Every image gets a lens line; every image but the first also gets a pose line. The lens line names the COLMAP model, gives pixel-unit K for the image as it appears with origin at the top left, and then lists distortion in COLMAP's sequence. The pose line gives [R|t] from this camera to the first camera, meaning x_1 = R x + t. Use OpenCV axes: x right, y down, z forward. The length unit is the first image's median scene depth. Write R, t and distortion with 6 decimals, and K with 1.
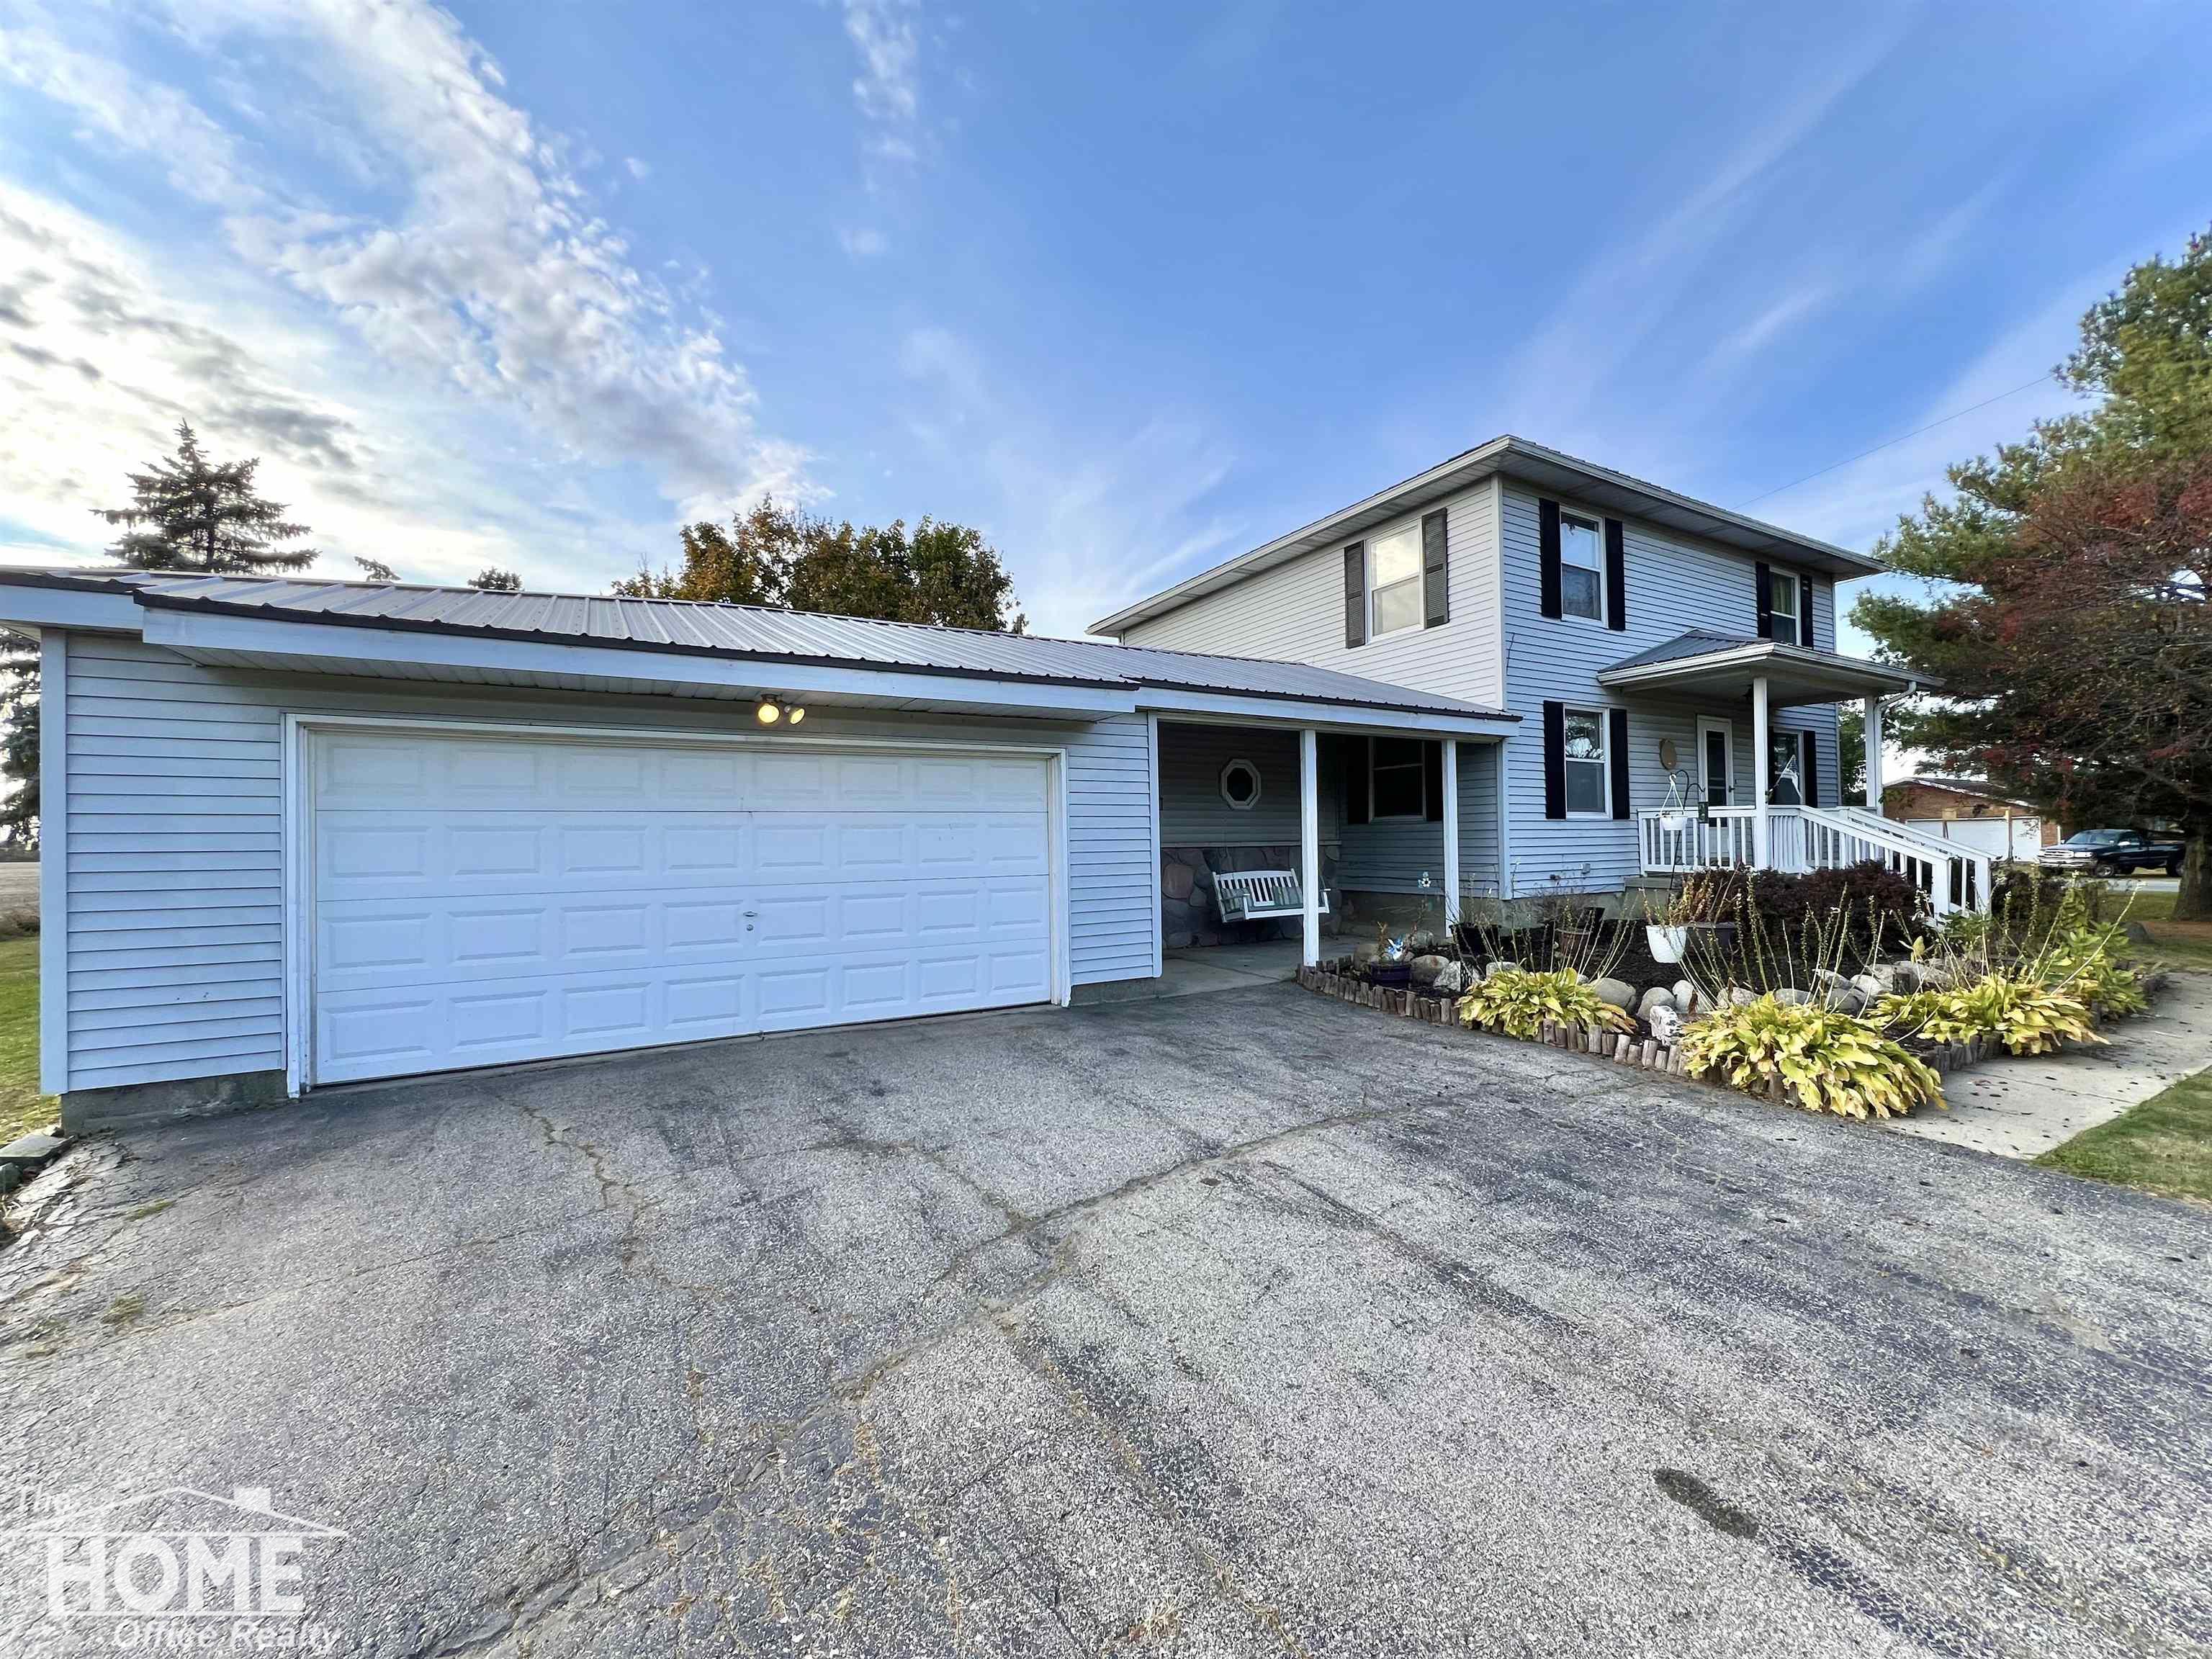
lens RADIAL K [[881.6, 0, 1111.6], [0, 881.6, 838.5], [0, 0, 1]] dist [-0.000479, -0.000071]
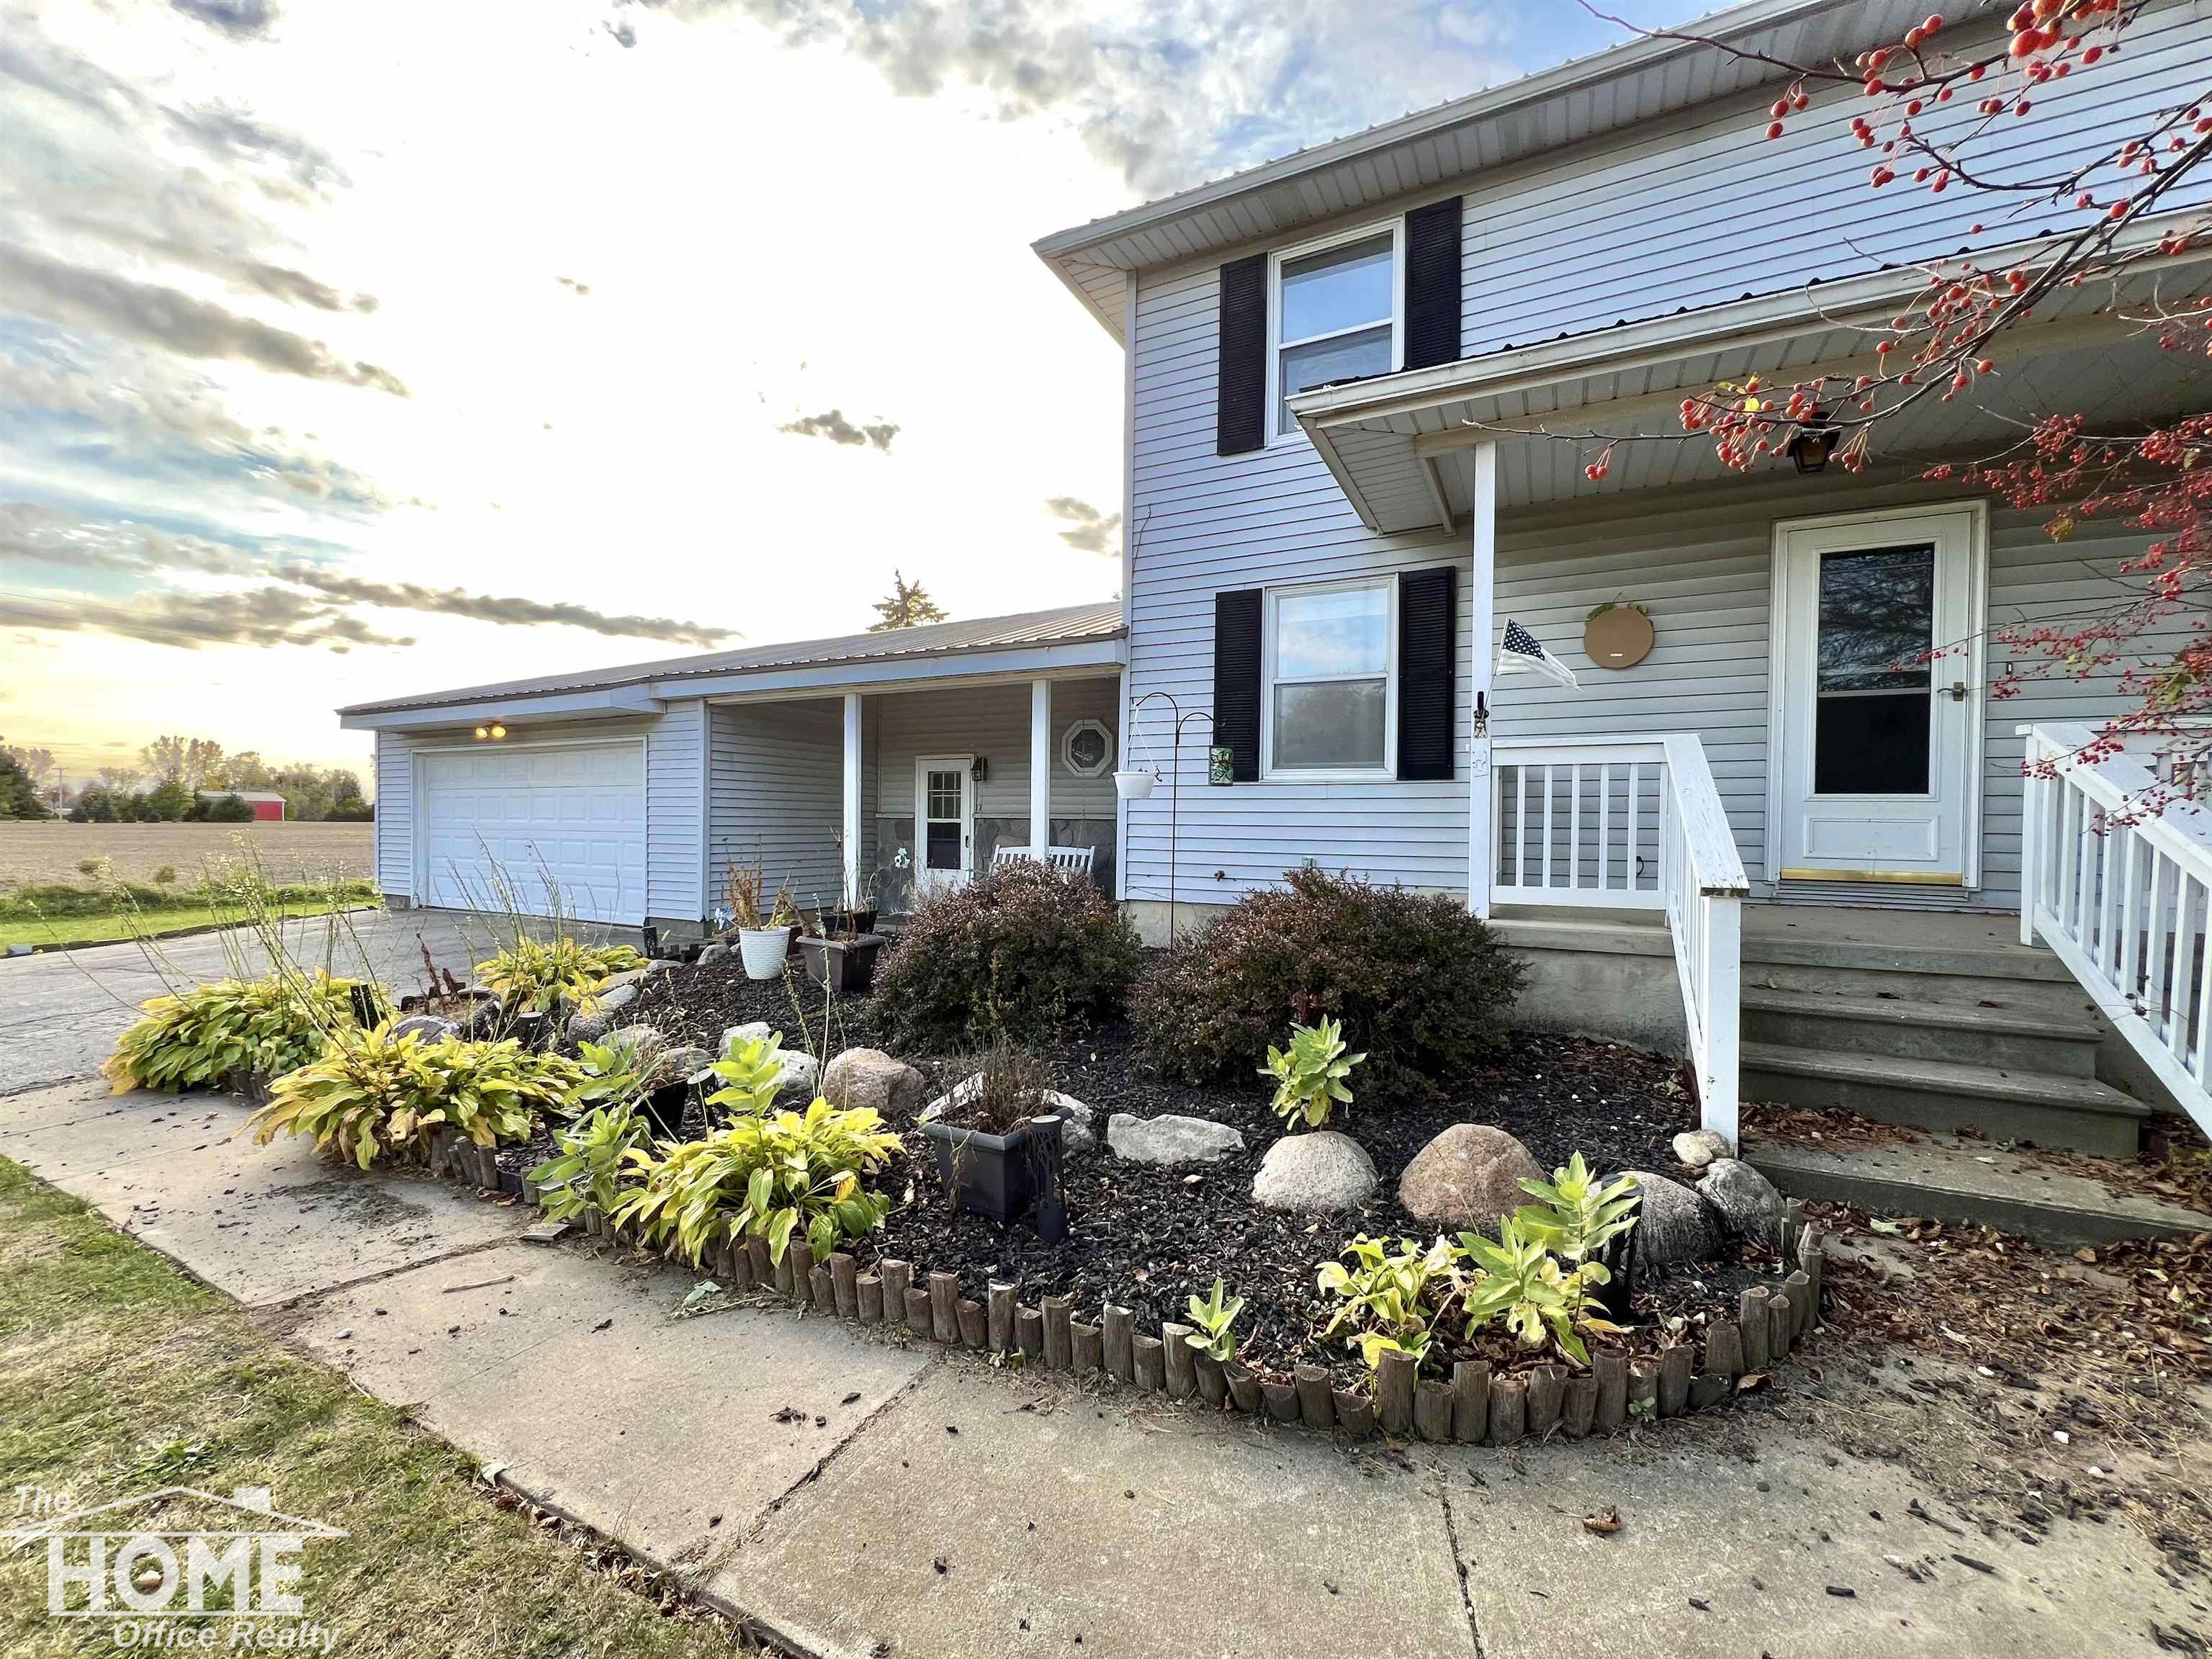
lens RADIAL K [[881.6, 0, 1111.6], [0, 881.6, 838.5], [0, 0, 1]] dist [-0.000479, -0.000071]
pose [[0.566439, 0.030230, -0.823549, 0.971655], [-0.010653, 0.999512, 0.029362, 0.000534], [0.824035, -0.007858, 0.566485, 0.582648]]
